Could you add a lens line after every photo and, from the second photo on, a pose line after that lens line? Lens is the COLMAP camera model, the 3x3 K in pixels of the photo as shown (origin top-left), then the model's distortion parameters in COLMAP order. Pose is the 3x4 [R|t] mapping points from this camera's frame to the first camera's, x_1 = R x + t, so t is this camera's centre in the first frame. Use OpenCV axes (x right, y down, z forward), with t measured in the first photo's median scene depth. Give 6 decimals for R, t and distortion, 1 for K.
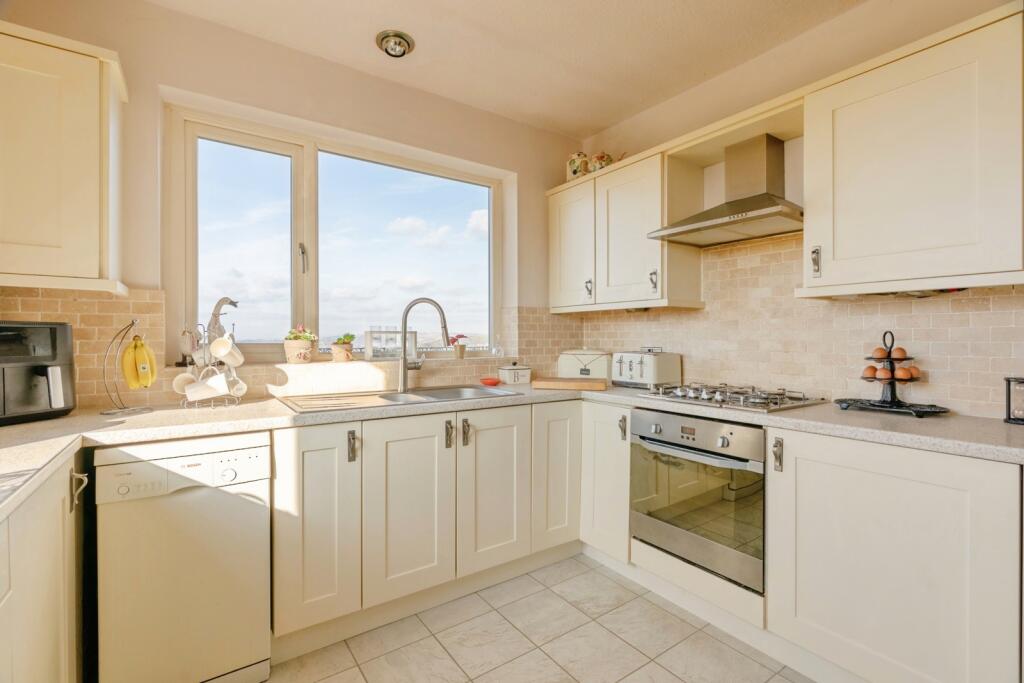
lens RADIAL K [[467.5, 0, 504.9], [0, 467.5, 337.6], [0, 0, 1]] dist [-0.001437, -0.000158]
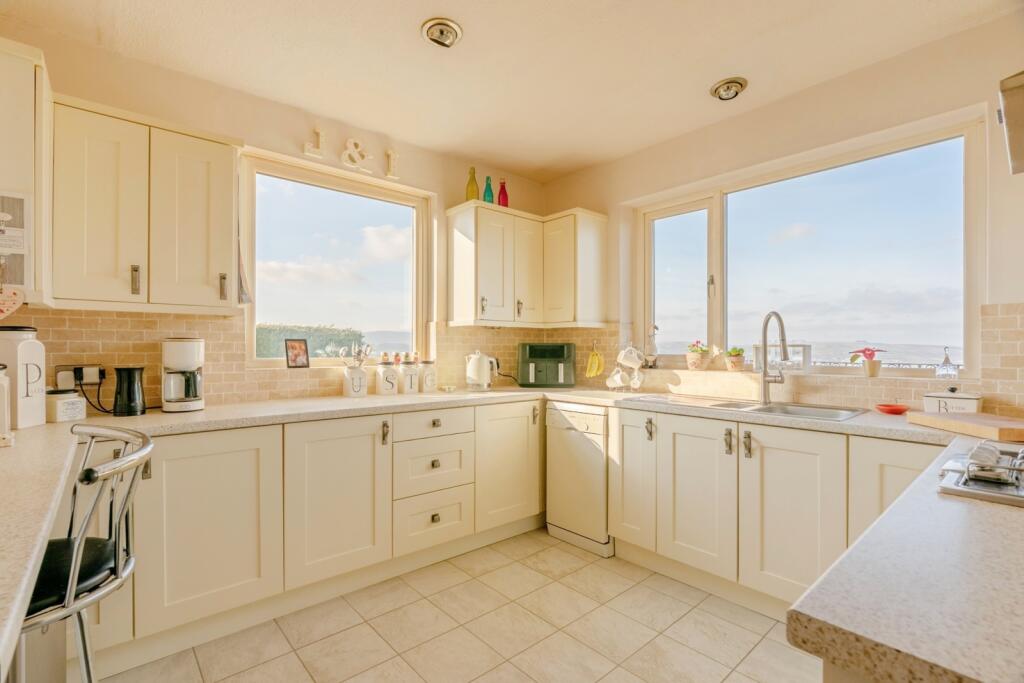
lens RADIAL K [[467.5, 0, 504.9], [0, 467.5, 337.6], [0, 0, 1]] dist [-0.001437, -0.000158]
pose [[0.119657, -0.022225, -0.992566, 0.884742], [-0.001933, 0.999742, -0.022619, -0.006409], [0.992813, 0.004625, 0.119583, 0.360115]]
